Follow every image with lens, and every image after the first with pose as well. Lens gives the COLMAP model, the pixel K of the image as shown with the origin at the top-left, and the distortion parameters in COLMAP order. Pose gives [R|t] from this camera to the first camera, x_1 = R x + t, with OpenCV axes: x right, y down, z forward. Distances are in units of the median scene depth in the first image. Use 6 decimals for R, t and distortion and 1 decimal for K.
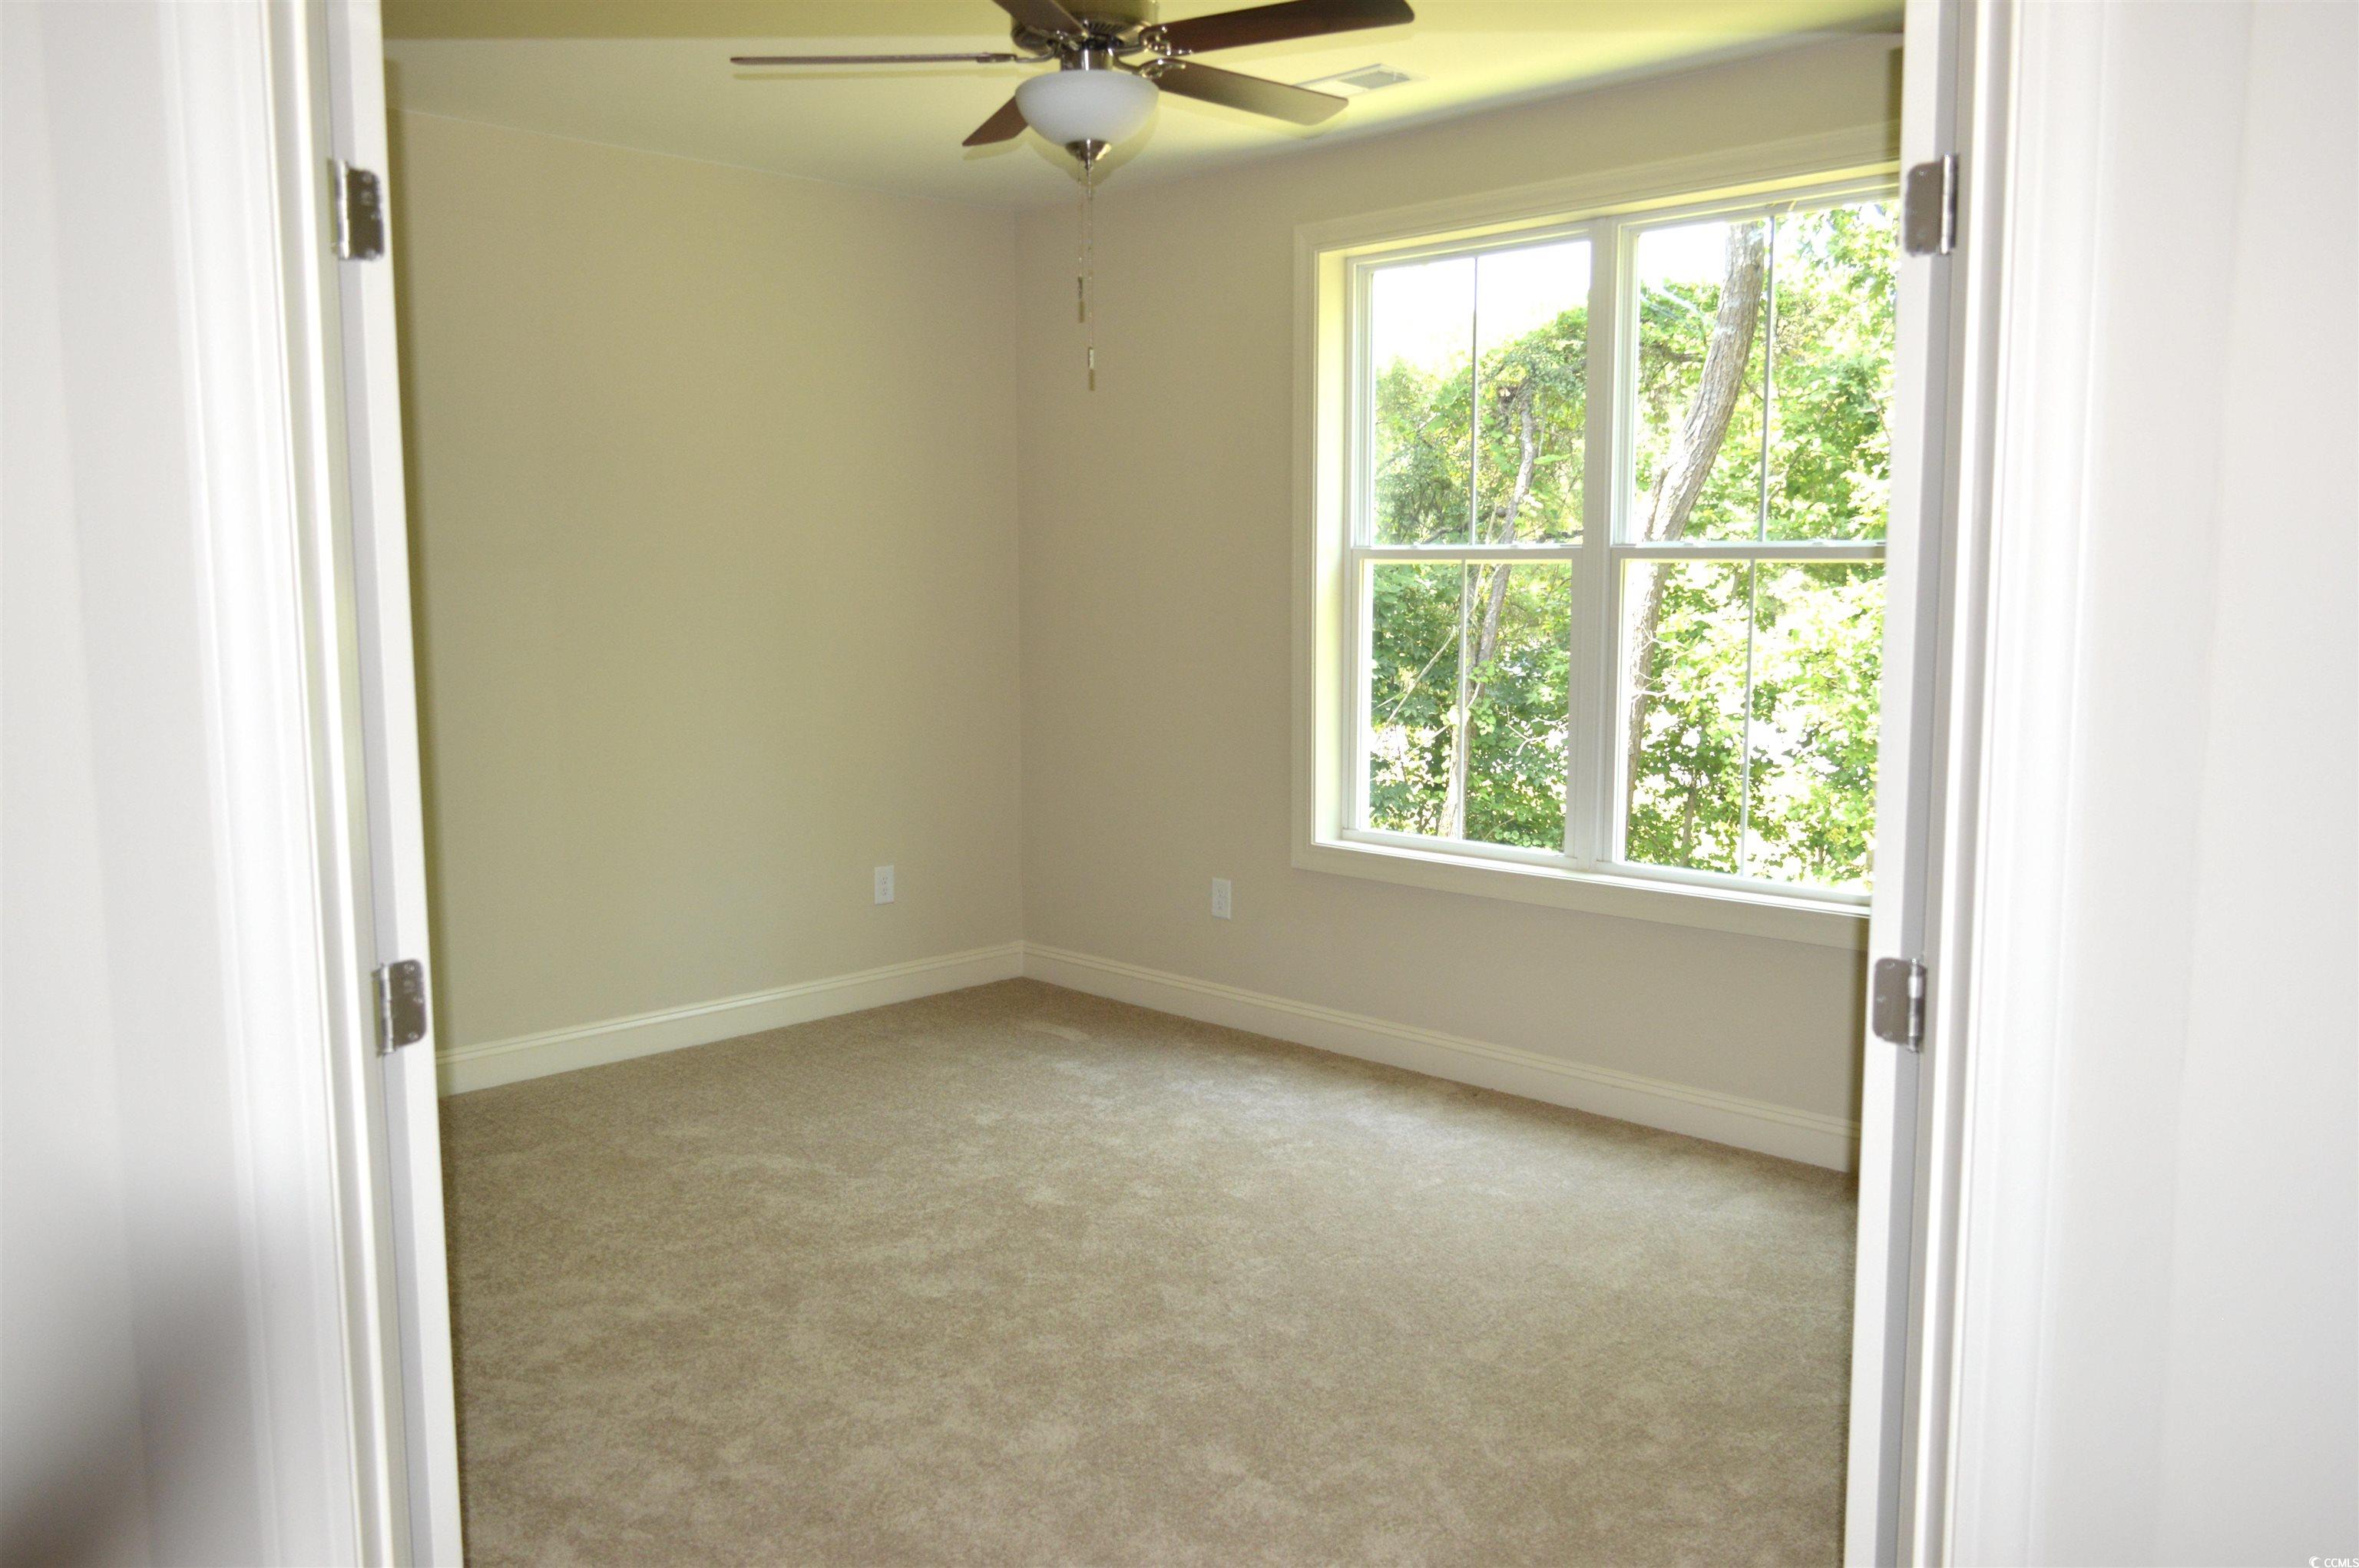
lens RADIAL K [[1861.9, 0, 1179.5], [0, 1861.9, 784.0], [0, 0, 1]] dist [-0.018119, 0.006346]
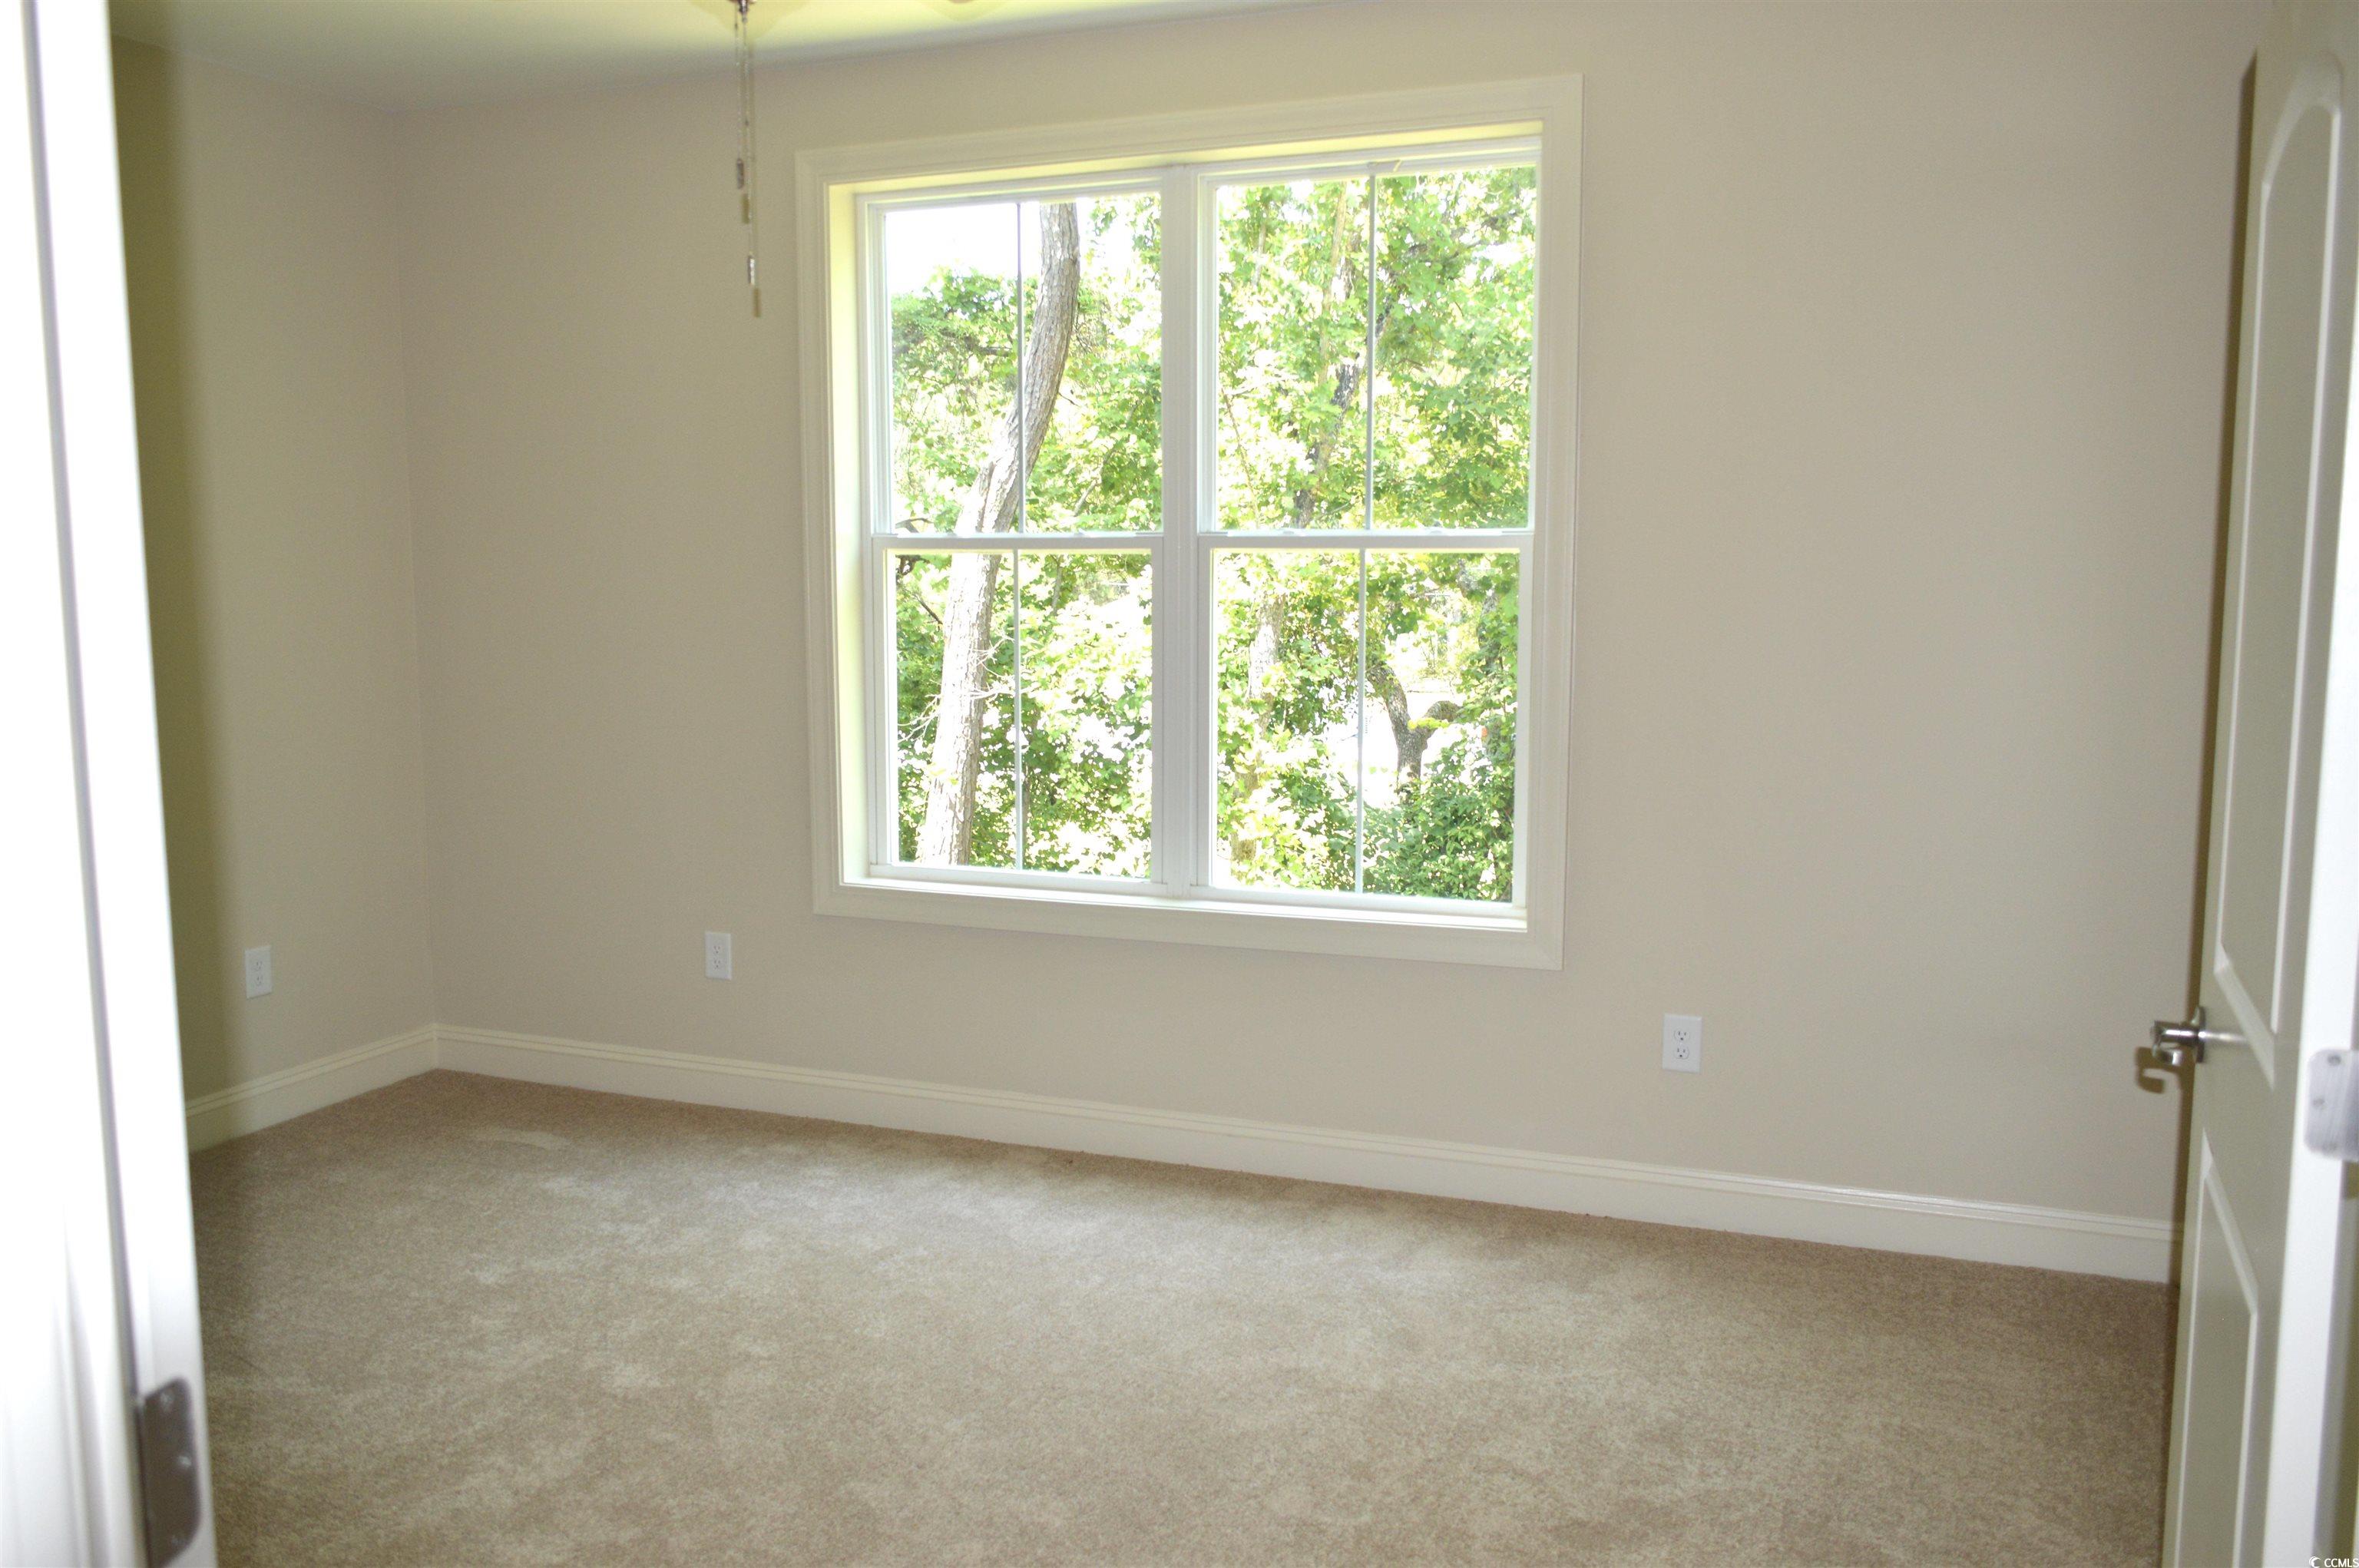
lens RADIAL K [[1861.9, 0, 1179.5], [0, 1861.9, 784.0], [0, 0, 1]] dist [-0.018119, 0.006346]
pose [[0.917285, -0.046264, 0.395534, -0.129800], [0.045738, 0.998895, 0.010767, -0.016979], [-0.395596, 0.008215, 0.918388, 0.172728]]
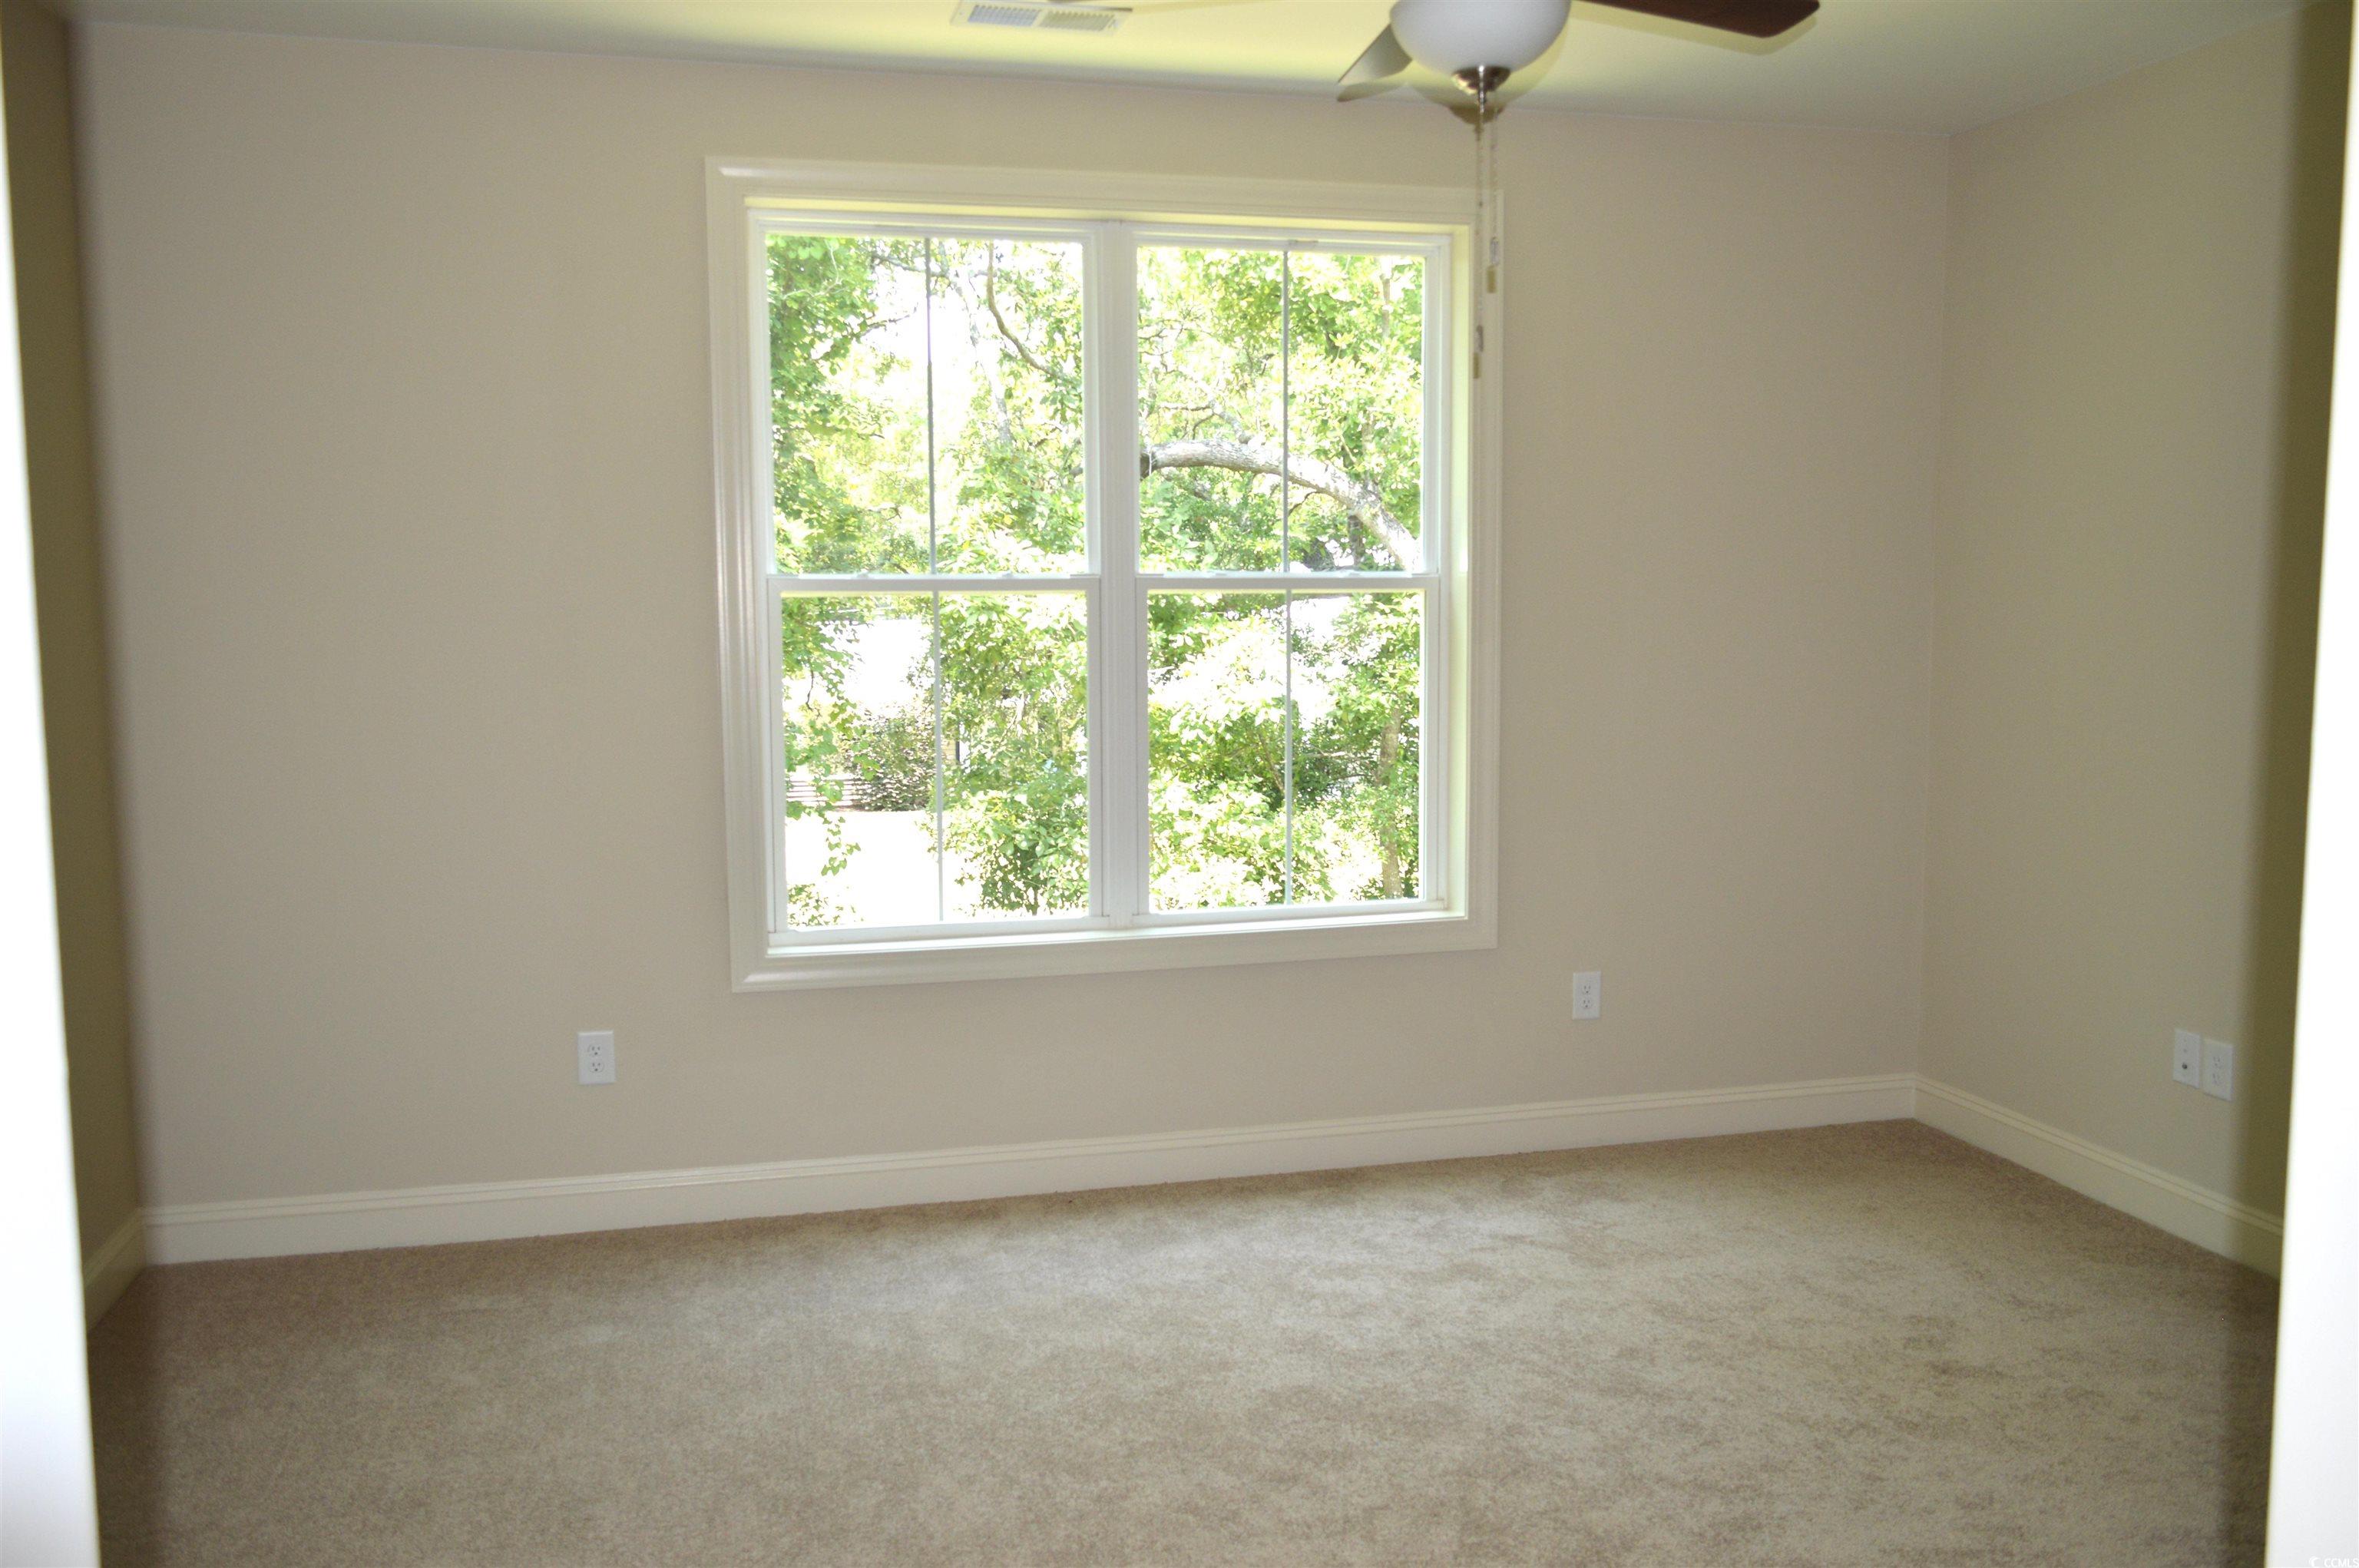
lens RADIAL K [[1861.9, 0, 1179.5], [0, 1861.9, 784.0], [0, 0, 1]] dist [-0.018119, 0.006346]
pose [[0.516571, -0.082365, 0.852274, -0.533699], [0.106733, 0.993793, 0.031350, -0.048558], [-0.849566, 0.074772, 0.522156, 0.478854]]
